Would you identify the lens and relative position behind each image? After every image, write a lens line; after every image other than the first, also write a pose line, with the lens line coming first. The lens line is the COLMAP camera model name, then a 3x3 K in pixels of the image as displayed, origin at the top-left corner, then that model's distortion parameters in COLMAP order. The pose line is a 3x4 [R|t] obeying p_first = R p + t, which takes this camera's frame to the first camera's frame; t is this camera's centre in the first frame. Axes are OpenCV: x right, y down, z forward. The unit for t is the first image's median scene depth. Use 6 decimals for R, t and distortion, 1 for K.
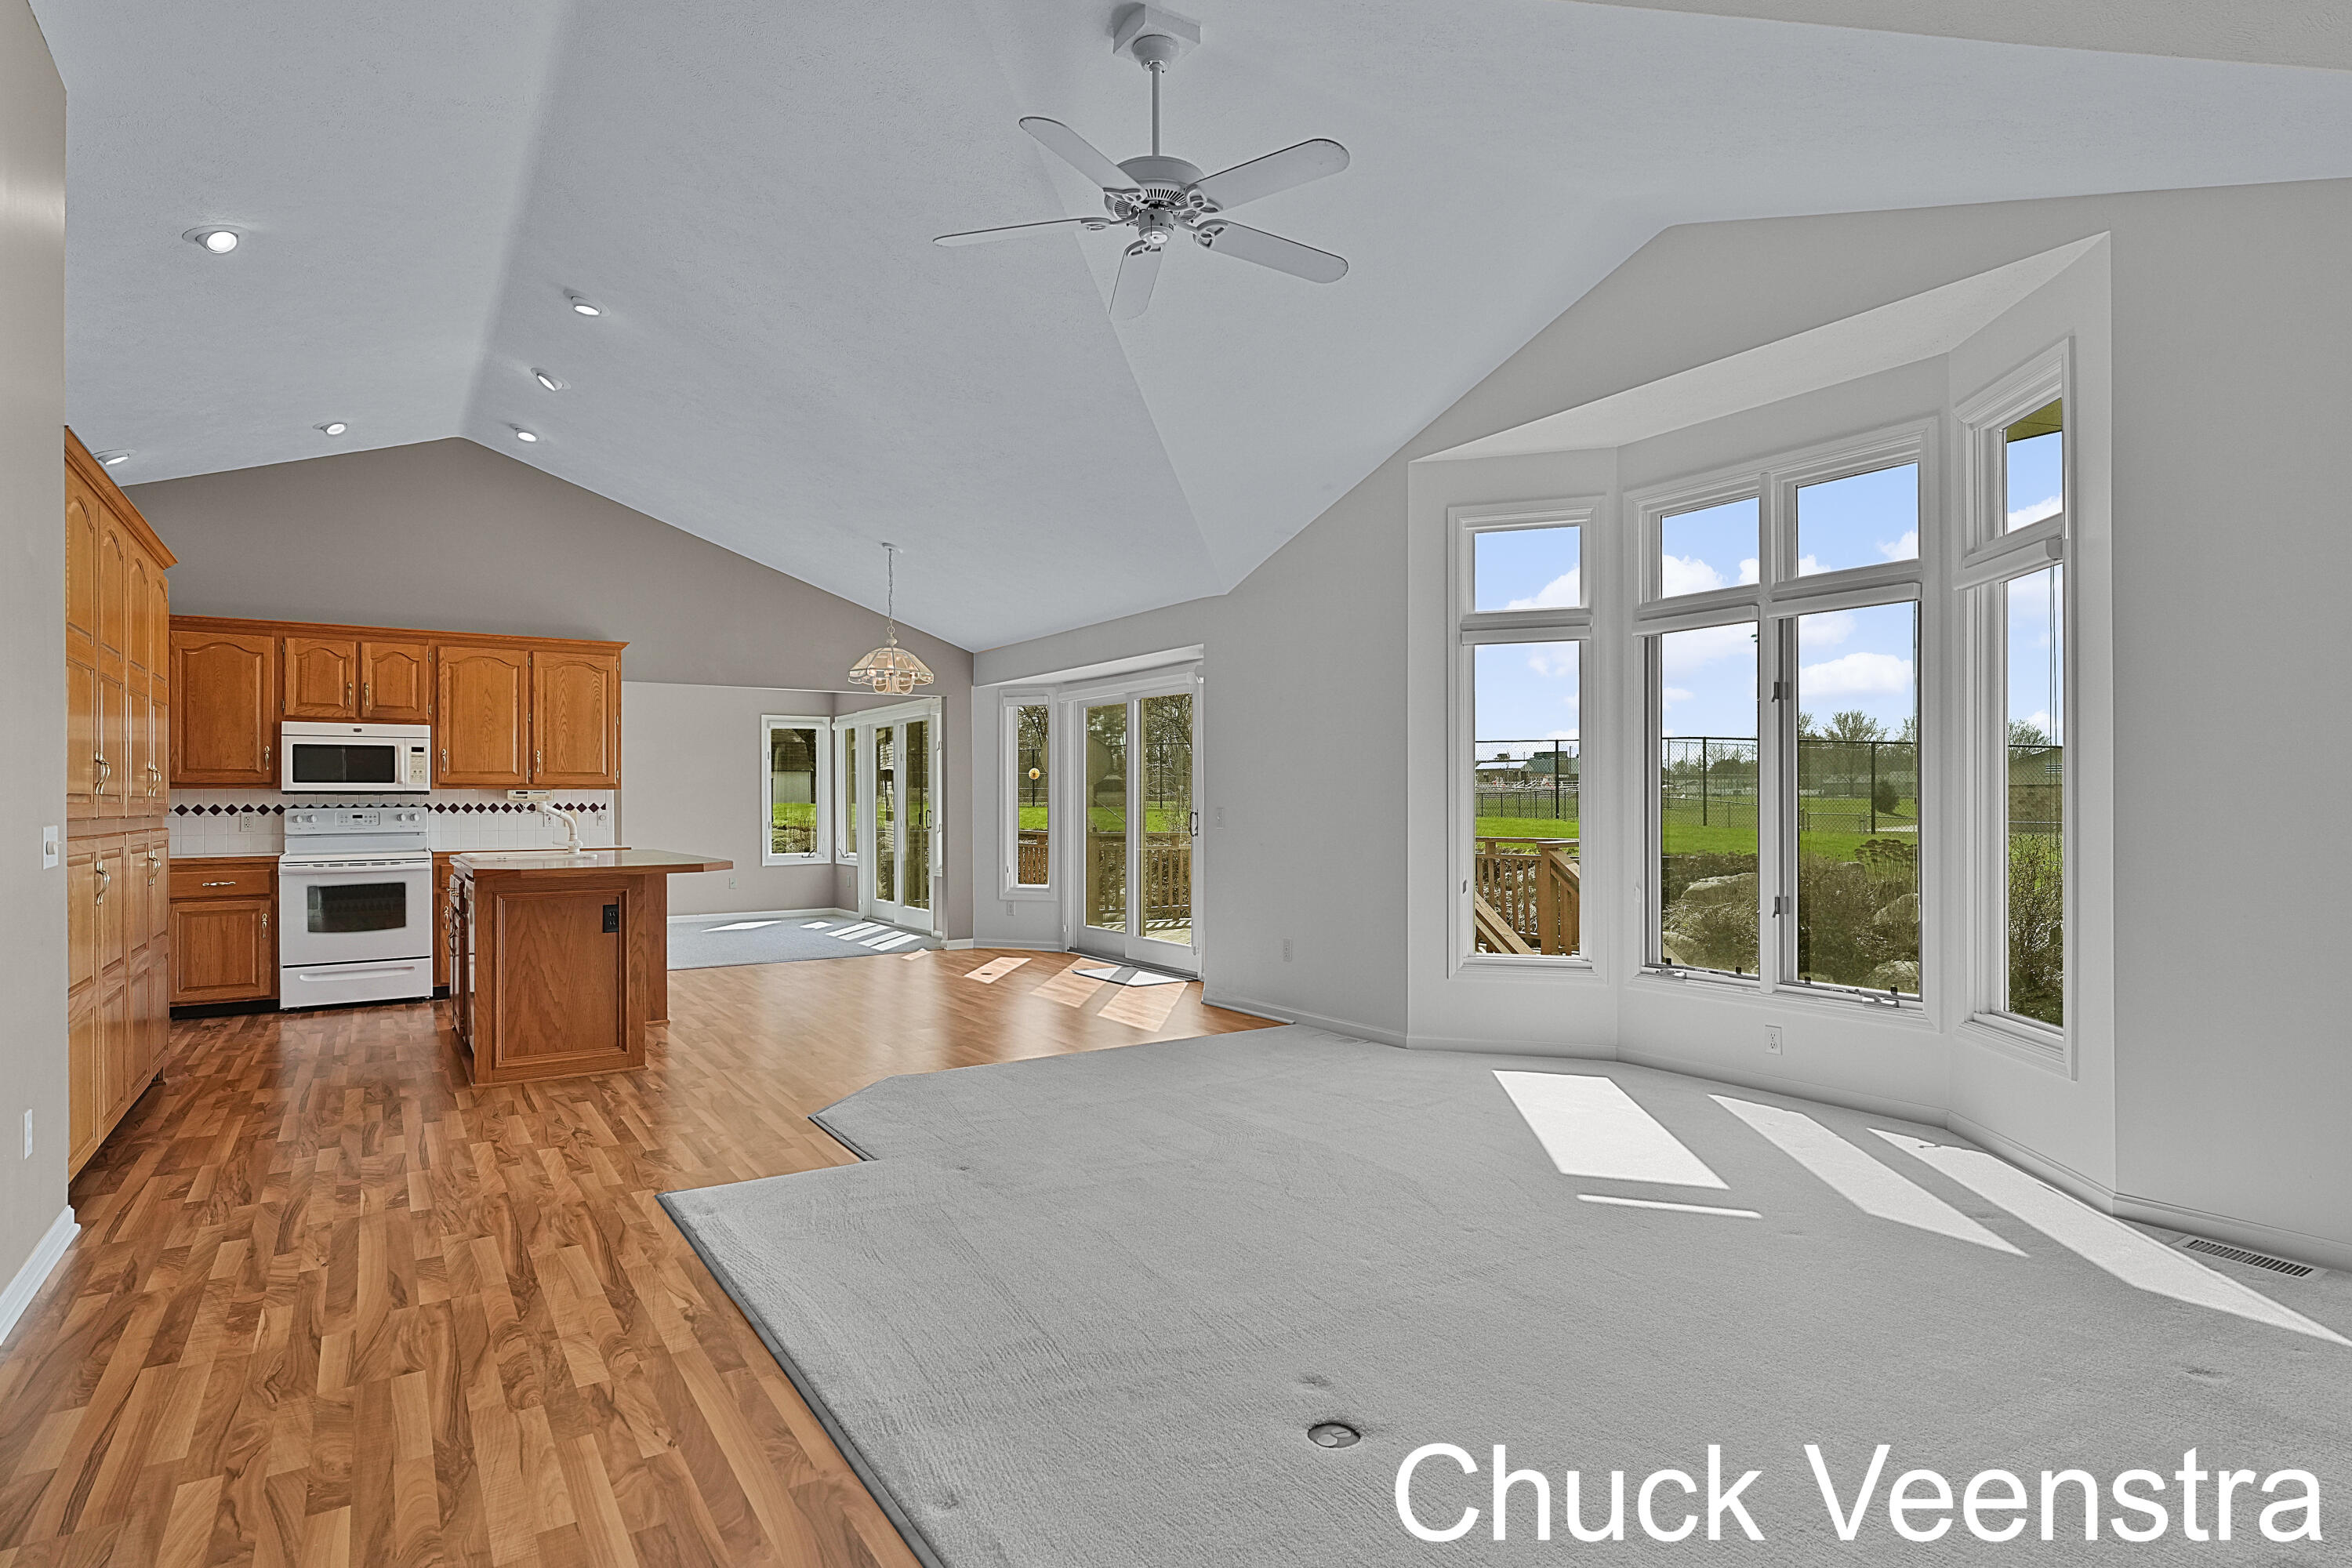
lens RADIAL K [[1226.3, 0, 1183.1], [0, 1226.3, 795.9], [0, 0, 1]] dist [0.000110, -0.000100]
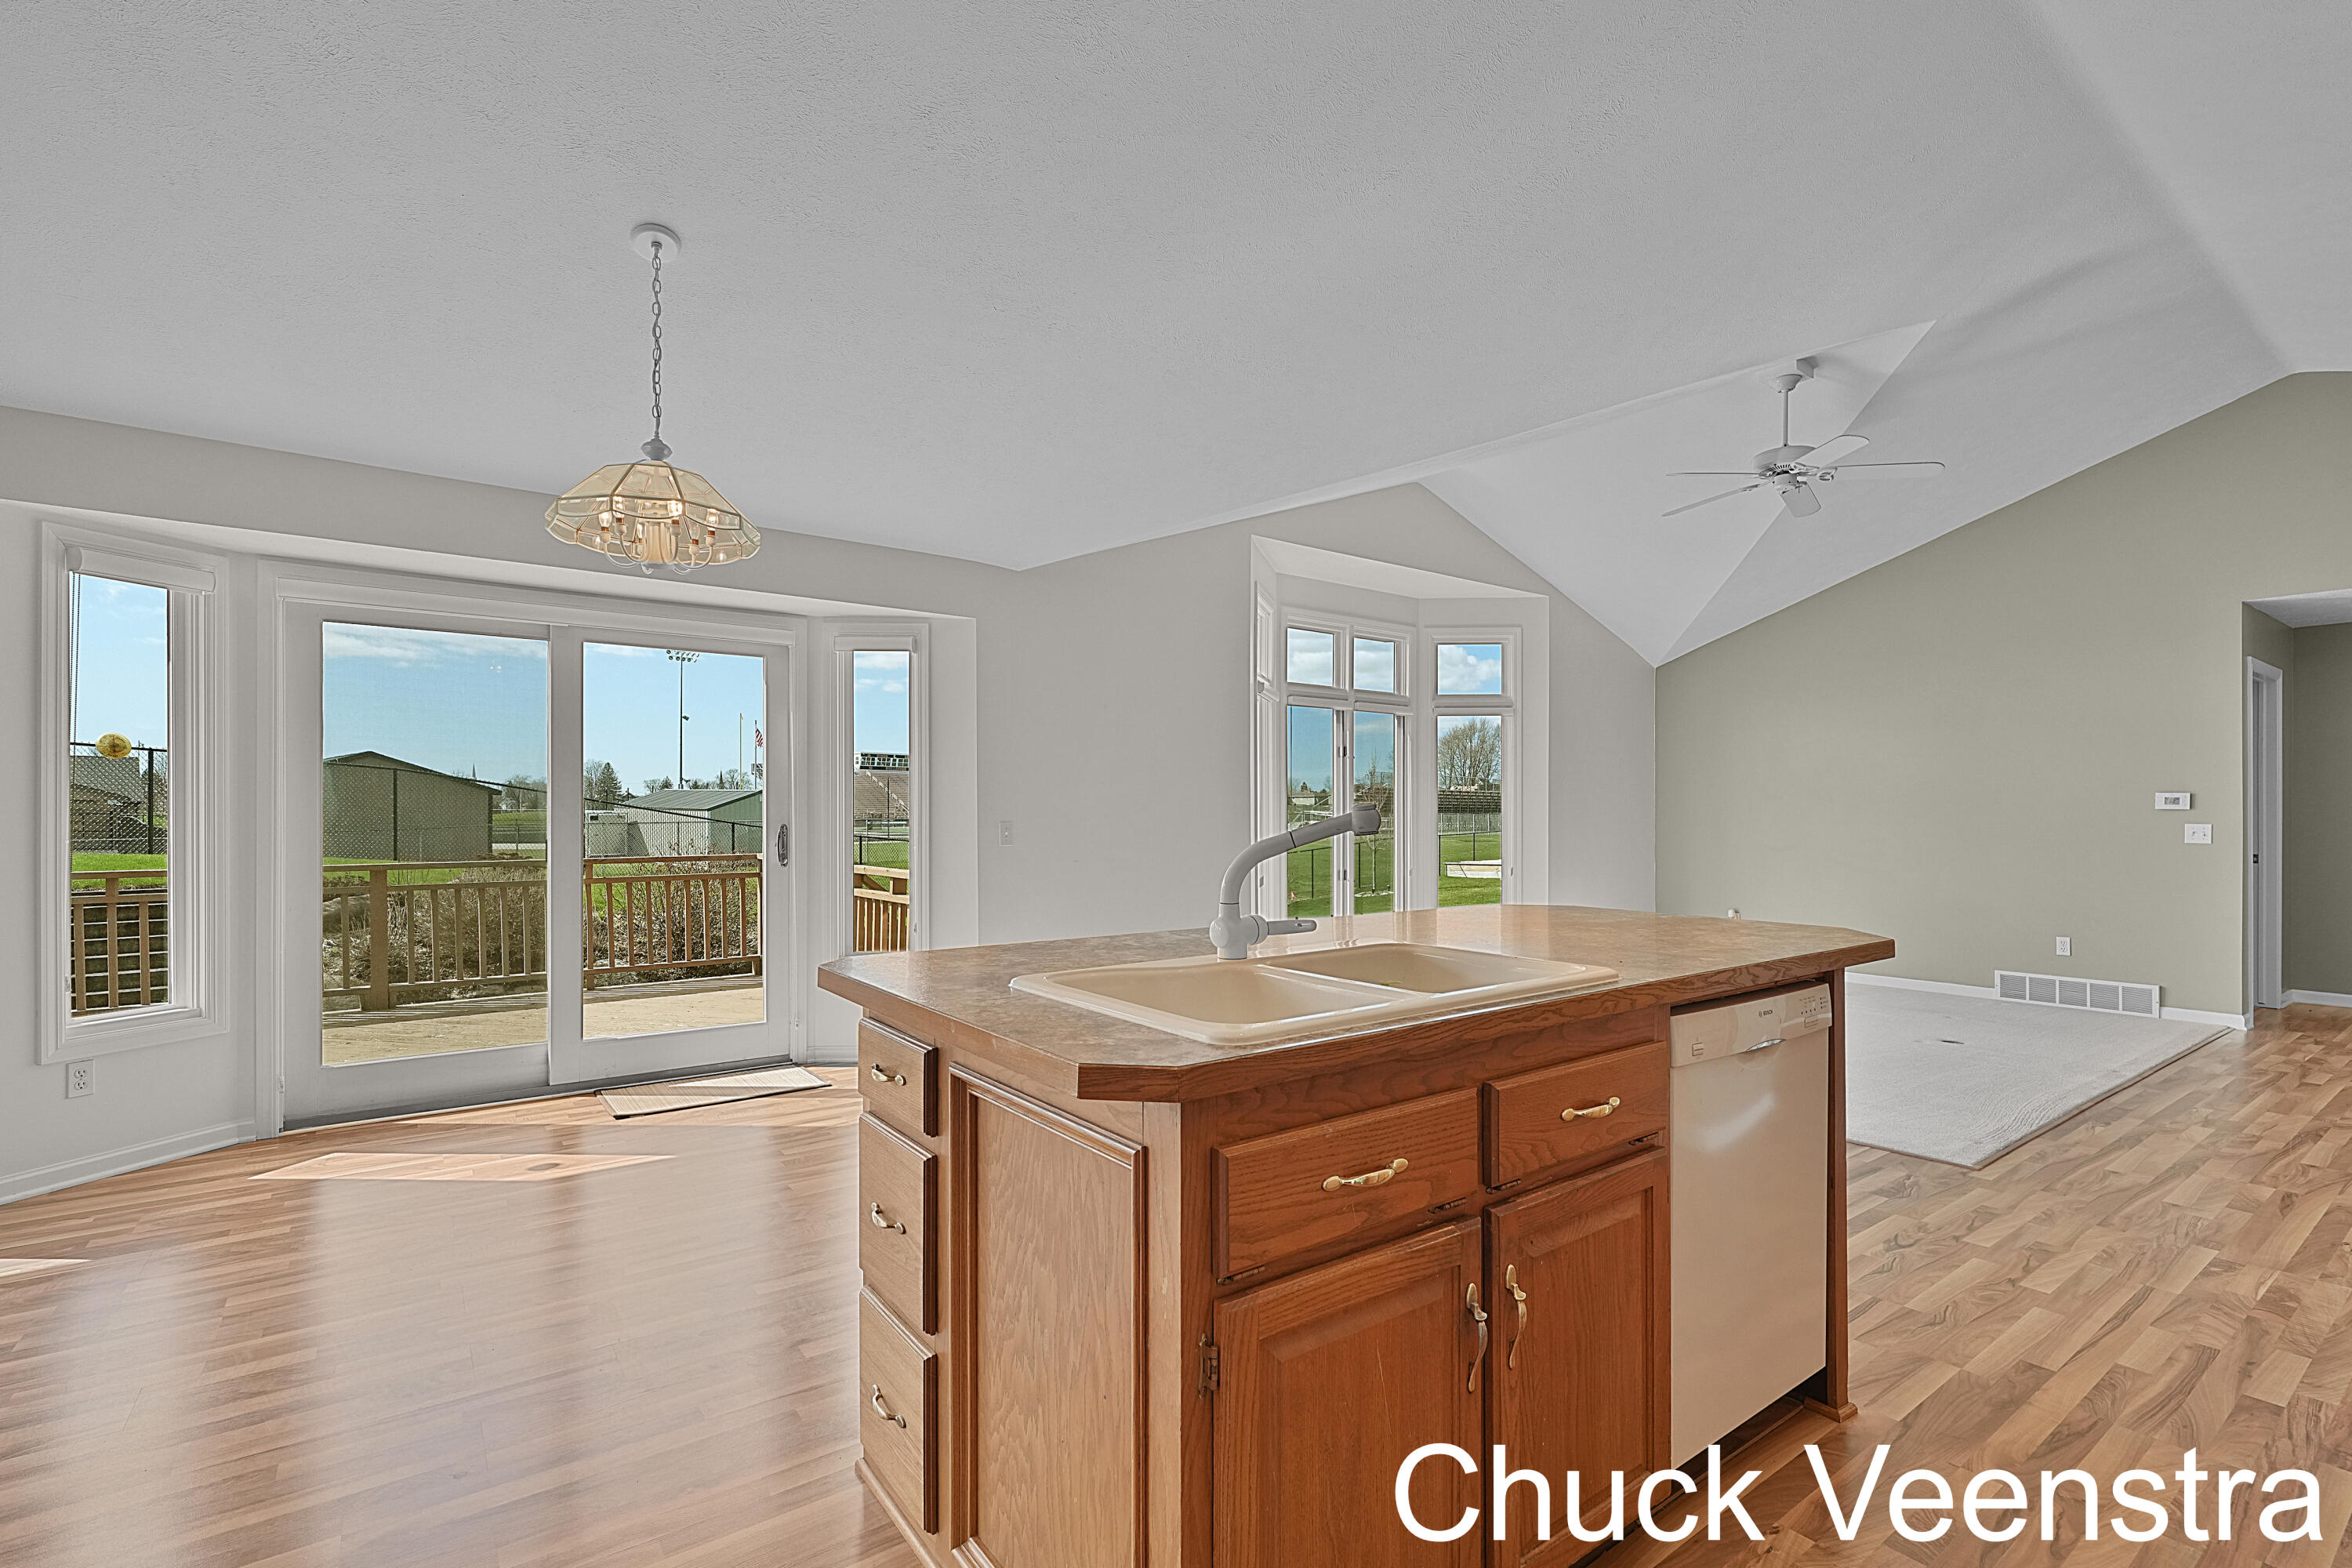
lens RADIAL K [[1062.3, 0, 1190.0], [0, 1062.3, 812.8], [0, 0, 1]] dist [0.001546, 0.000500]
pose [[-0.067469, 0.002077, 0.997719, -0.679404], [-0.003517, 0.999991, -0.002320, 0.004590], [-0.997715, -0.003665, -0.067461, 0.892671]]
